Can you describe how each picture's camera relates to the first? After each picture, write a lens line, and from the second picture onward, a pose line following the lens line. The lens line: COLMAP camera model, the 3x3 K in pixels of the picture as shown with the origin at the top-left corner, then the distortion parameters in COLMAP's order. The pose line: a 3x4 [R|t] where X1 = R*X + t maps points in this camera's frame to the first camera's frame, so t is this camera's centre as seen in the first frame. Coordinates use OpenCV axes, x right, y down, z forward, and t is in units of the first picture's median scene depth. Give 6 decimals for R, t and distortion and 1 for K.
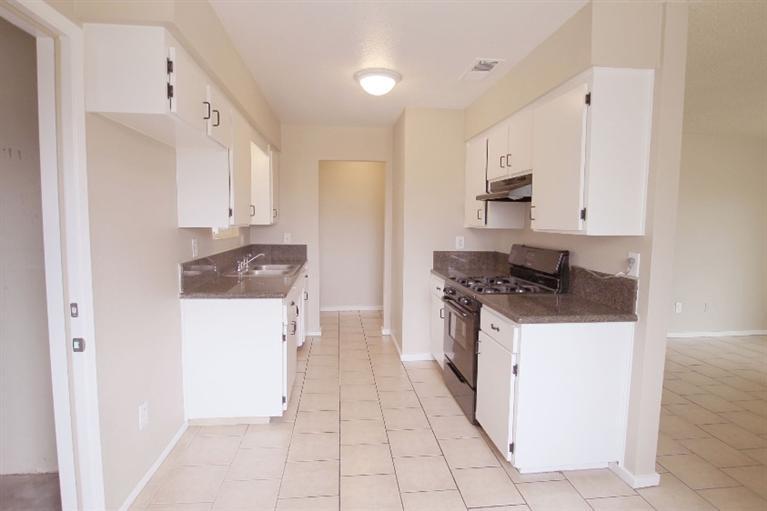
lens RADIAL K [[397.4, 0, 380.5], [0, 397.4, 253.7], [0, 0, 1]] dist [-0.003582, 0.000233]
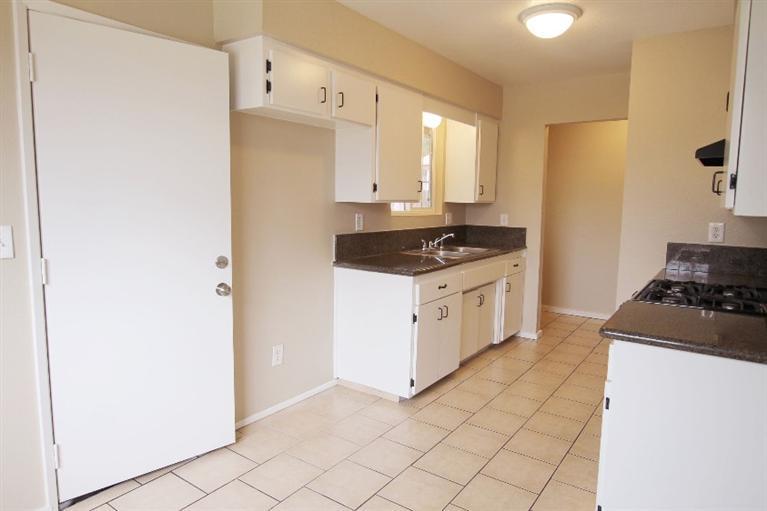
lens RADIAL K [[486.7, 0, 385.6], [0, 486.7, 253.3], [0, 0, 1]] dist [-0.004878, -0.000412]
pose [[0.756797, 0.074531, -0.649387, 0.411366], [-0.062153, 0.997182, 0.042015, 0.009249], [0.650688, 0.008565, 0.759297, 0.057742]]
